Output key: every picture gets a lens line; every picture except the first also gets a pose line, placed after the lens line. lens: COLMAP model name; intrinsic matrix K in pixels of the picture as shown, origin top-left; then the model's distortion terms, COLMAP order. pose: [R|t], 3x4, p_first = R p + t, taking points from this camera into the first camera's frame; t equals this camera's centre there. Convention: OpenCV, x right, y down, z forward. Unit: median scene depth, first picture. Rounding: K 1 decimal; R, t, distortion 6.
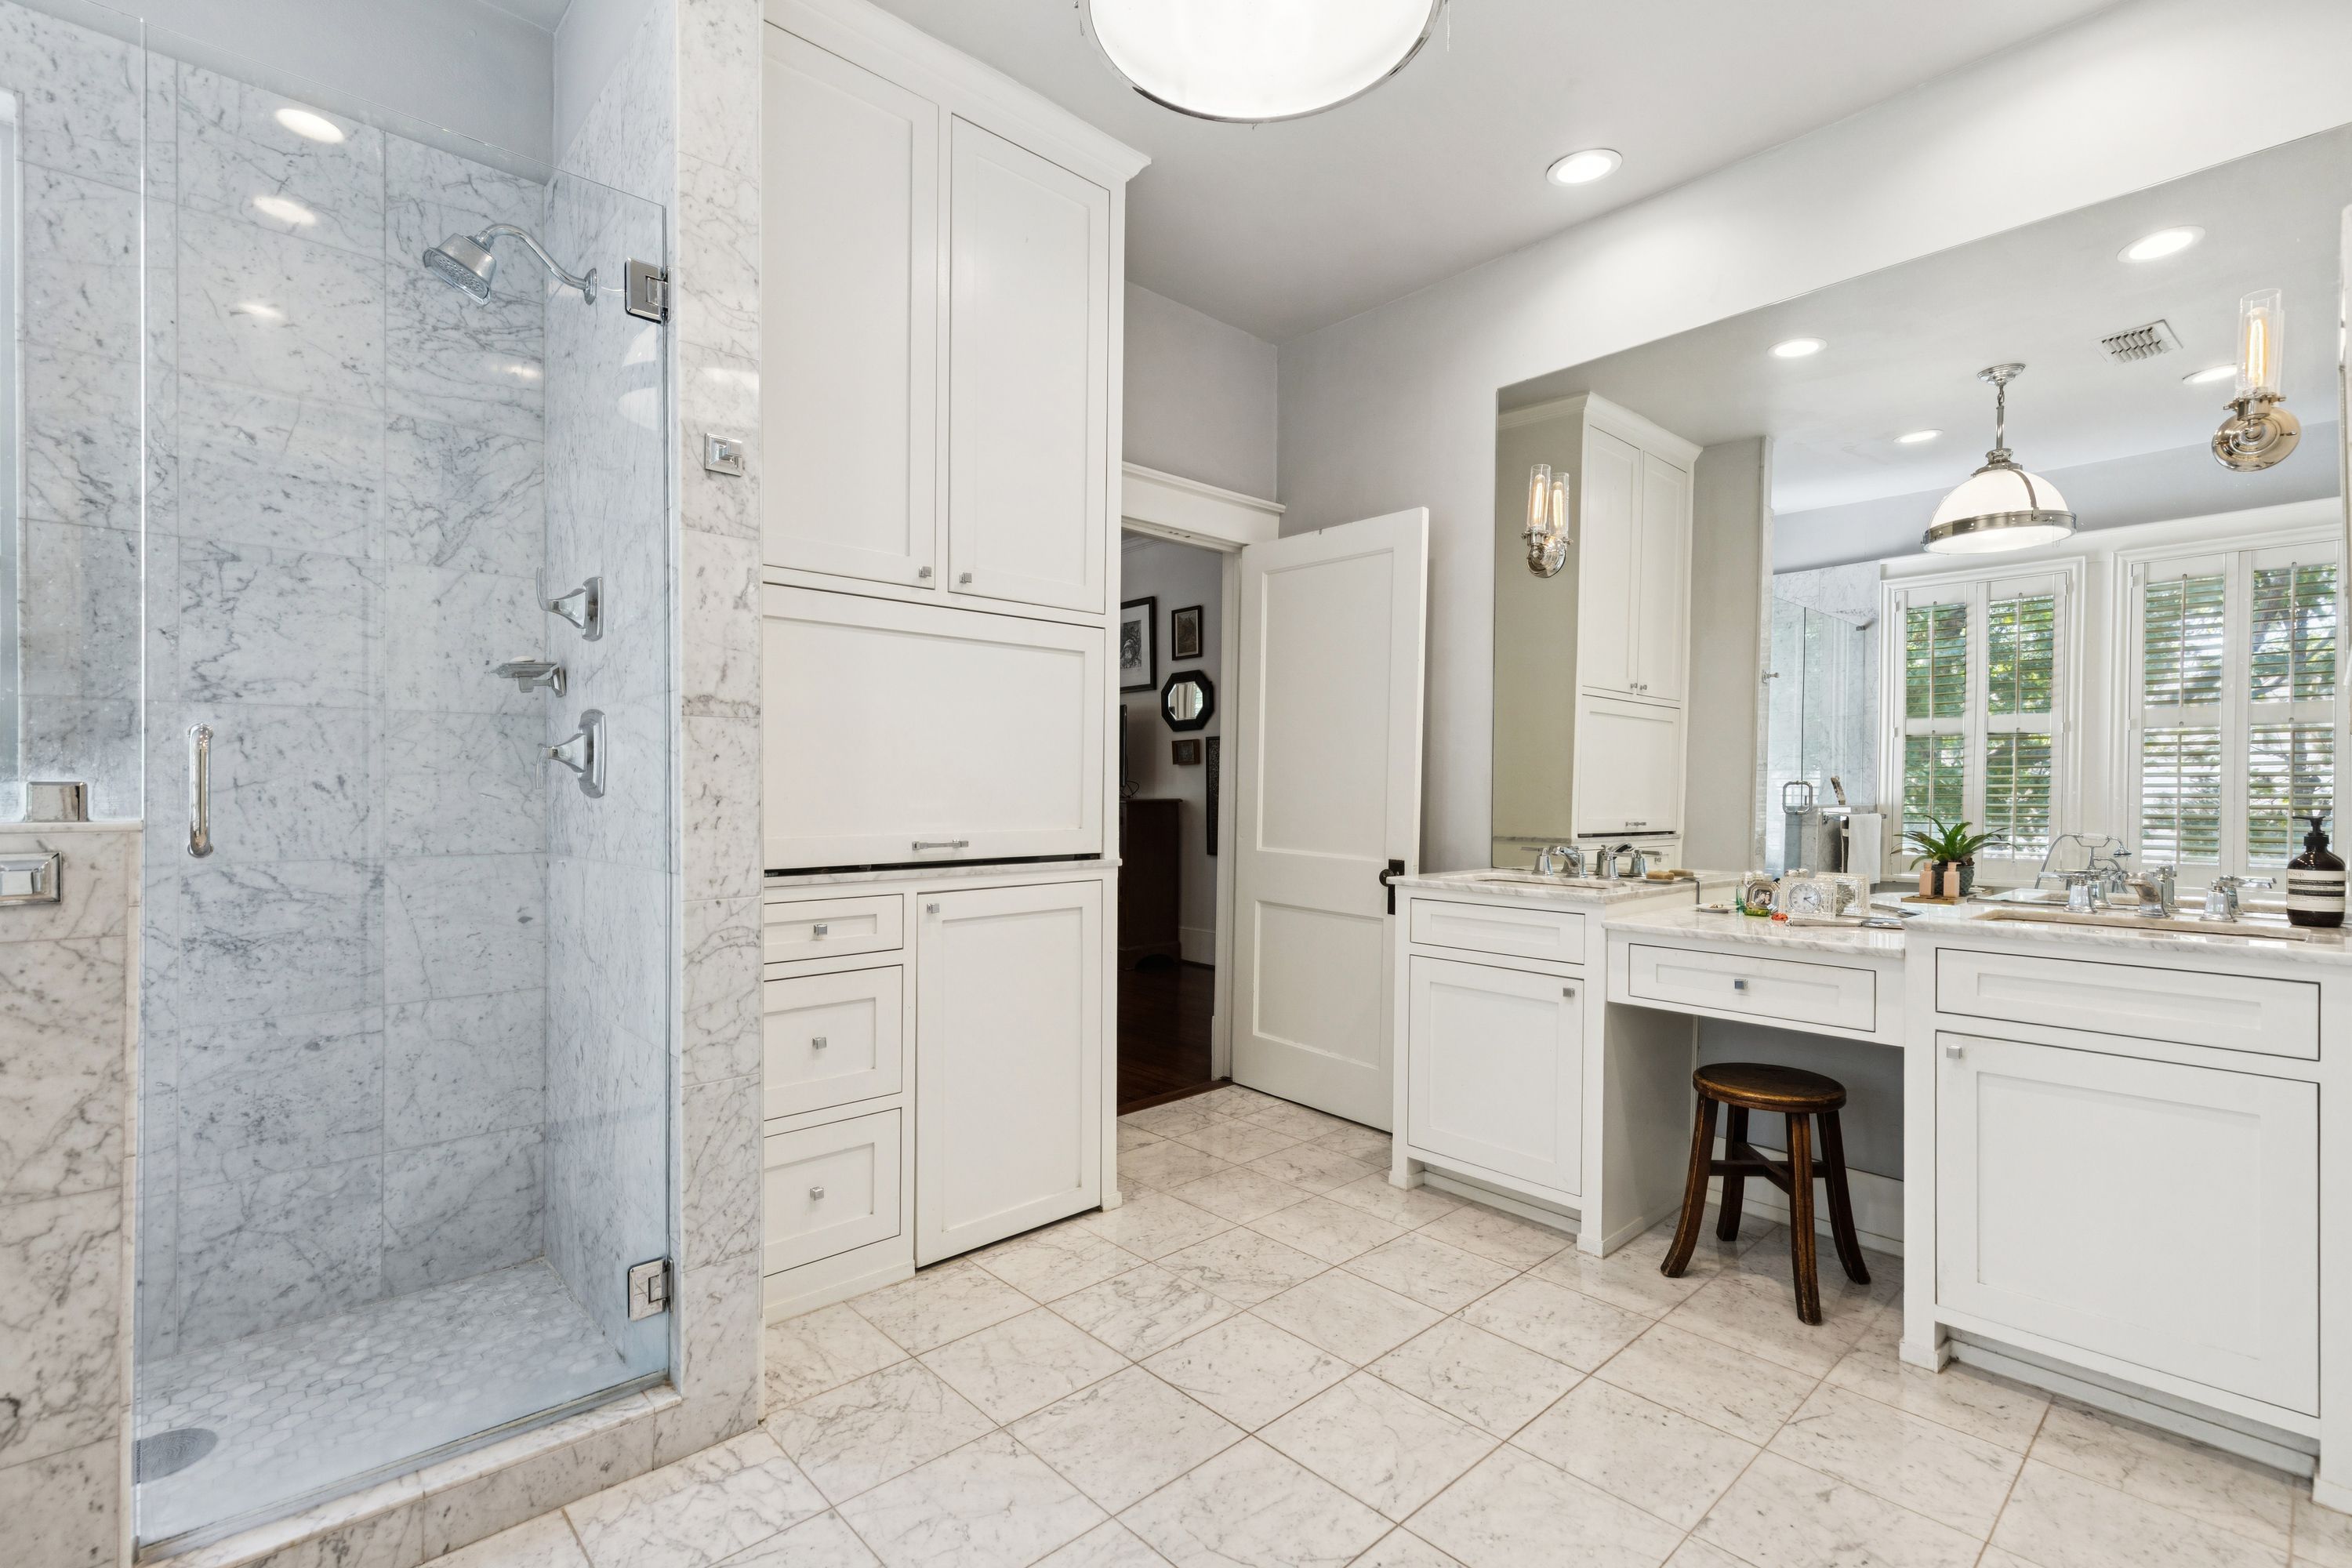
lens RADIAL K [[1074.3, 0, 1182.2], [0, 1074.3, 789.8], [0, 0, 1]] dist [0.008361, -0.001312]
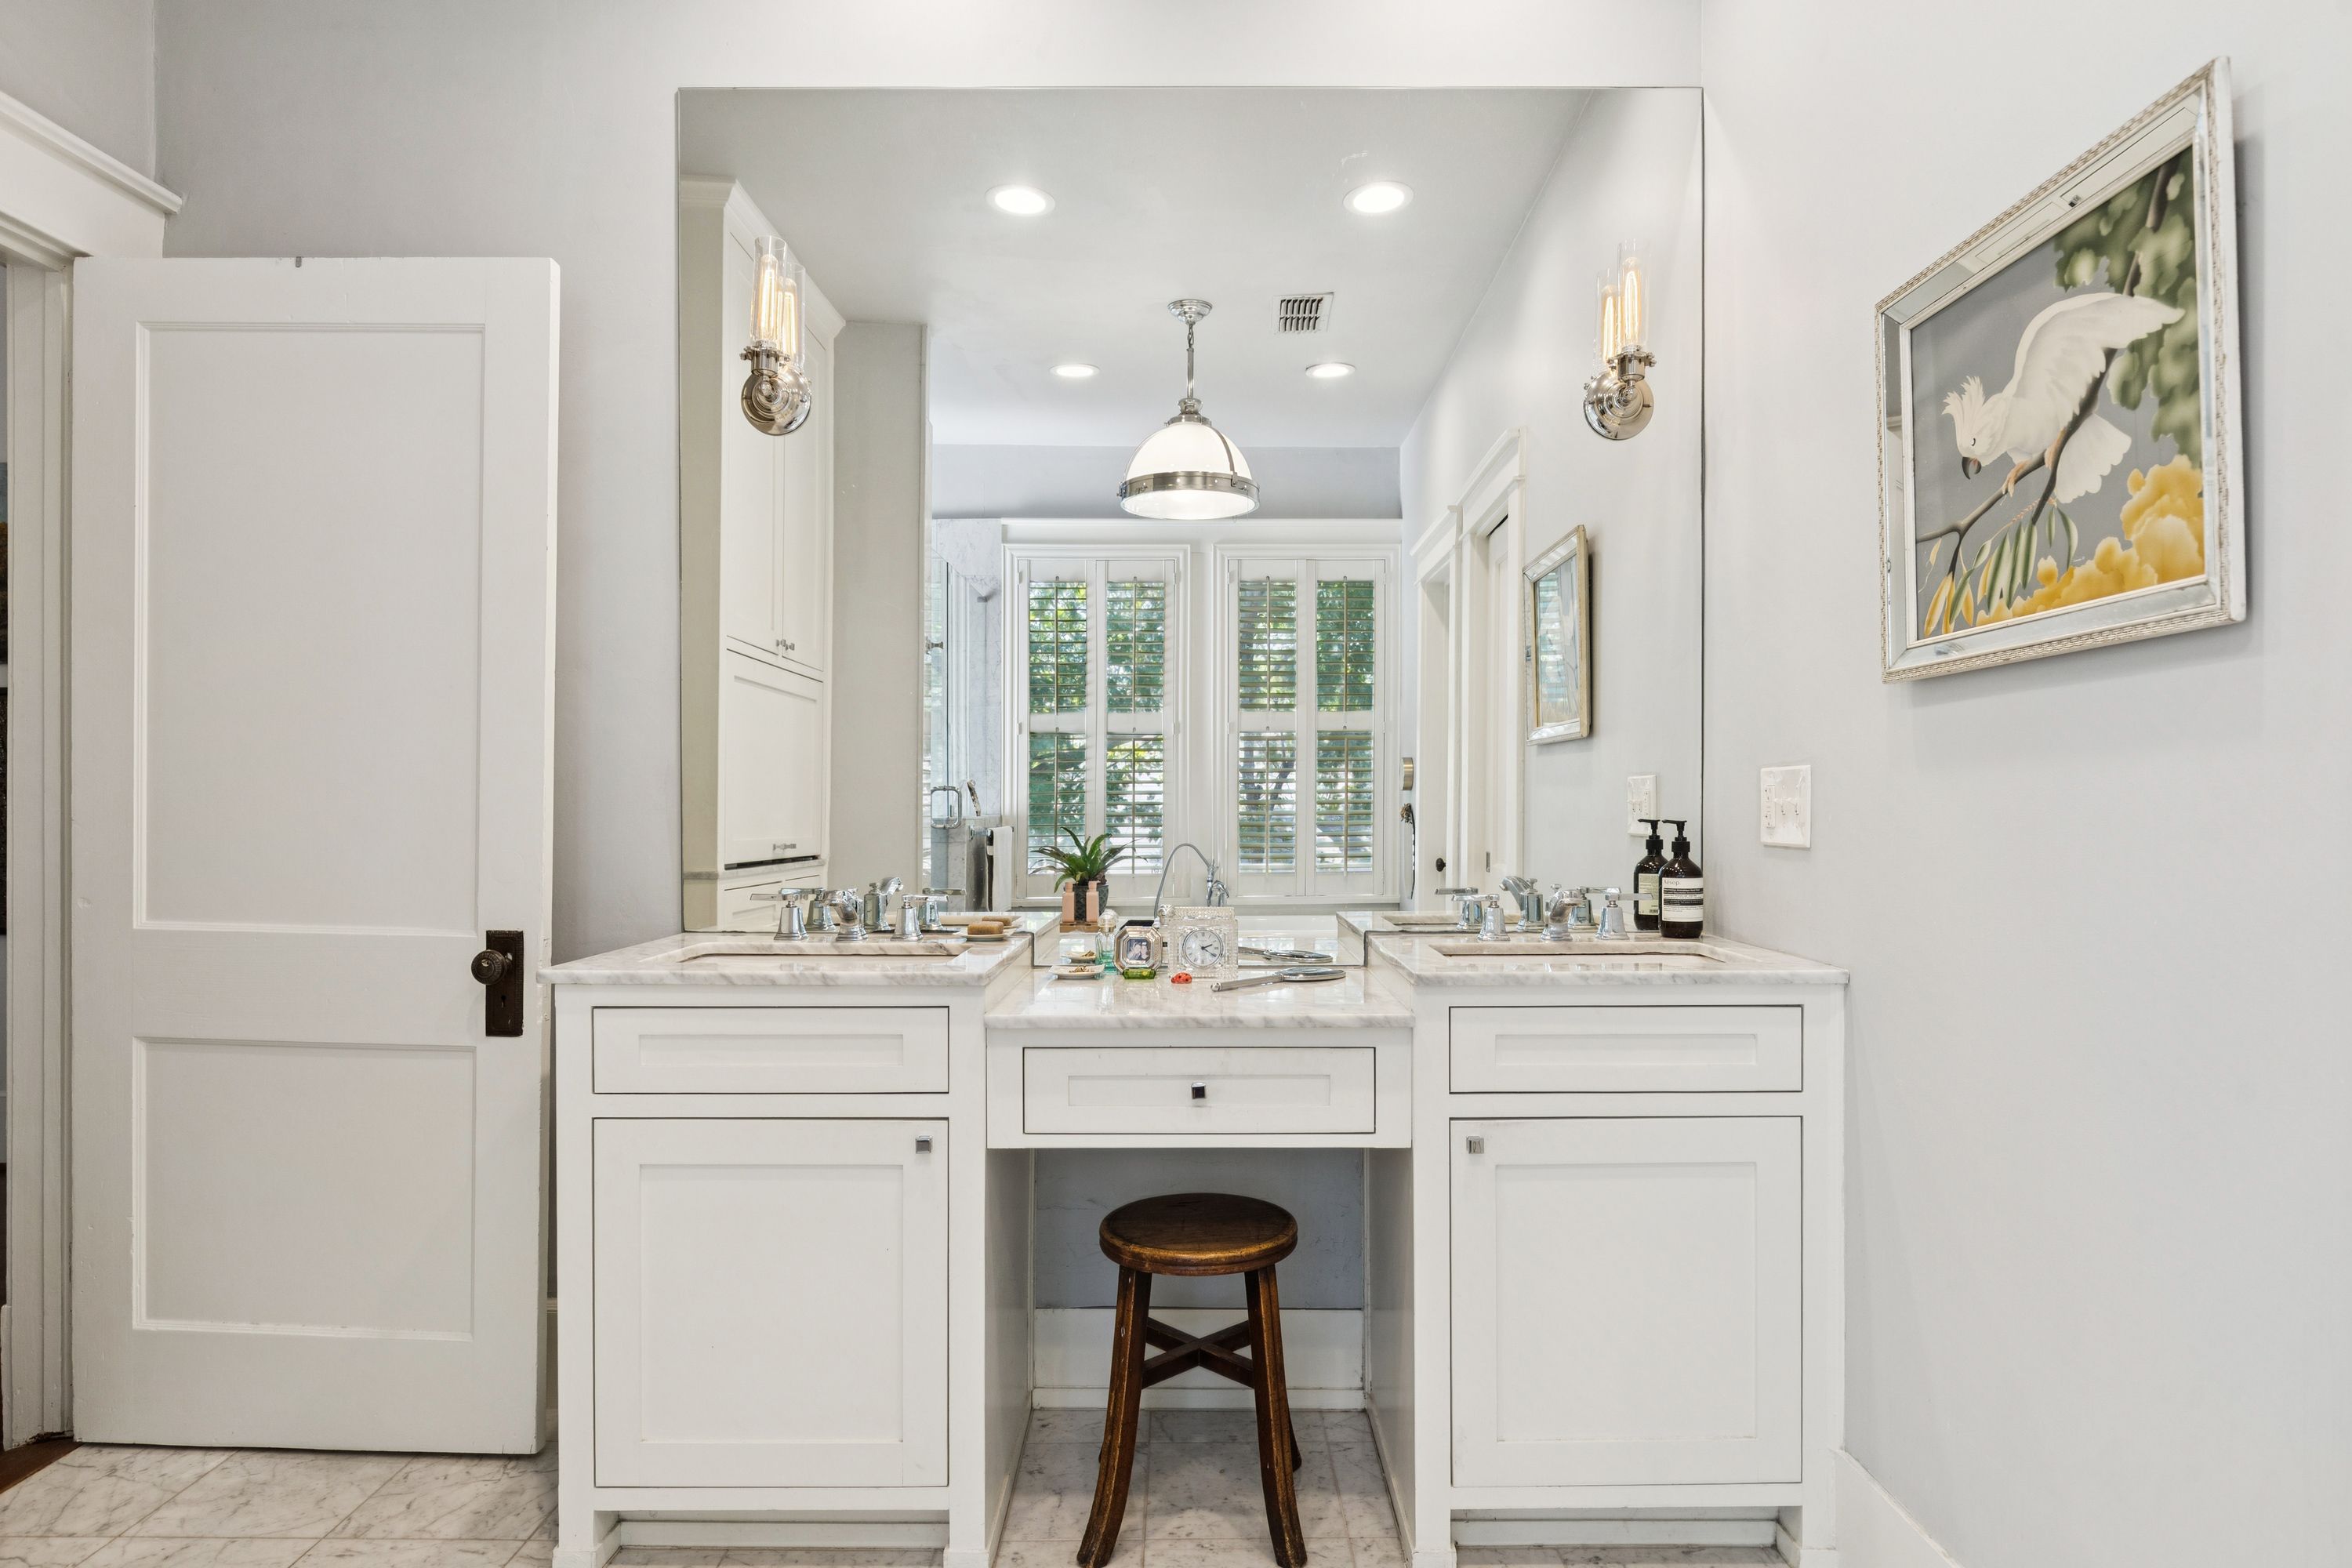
lens RADIAL K [[1368.4, 0, 1180.7], [0, 1368.4, 828.3], [0, 0, 1]] dist [-0.009979, 0.002919]
pose [[0.672769, -0.019246, 0.739602, -0.060605], [0.004139, 0.999744, 0.022250, 0.002139], [-0.739841, -0.011908, 0.672676, 0.283393]]
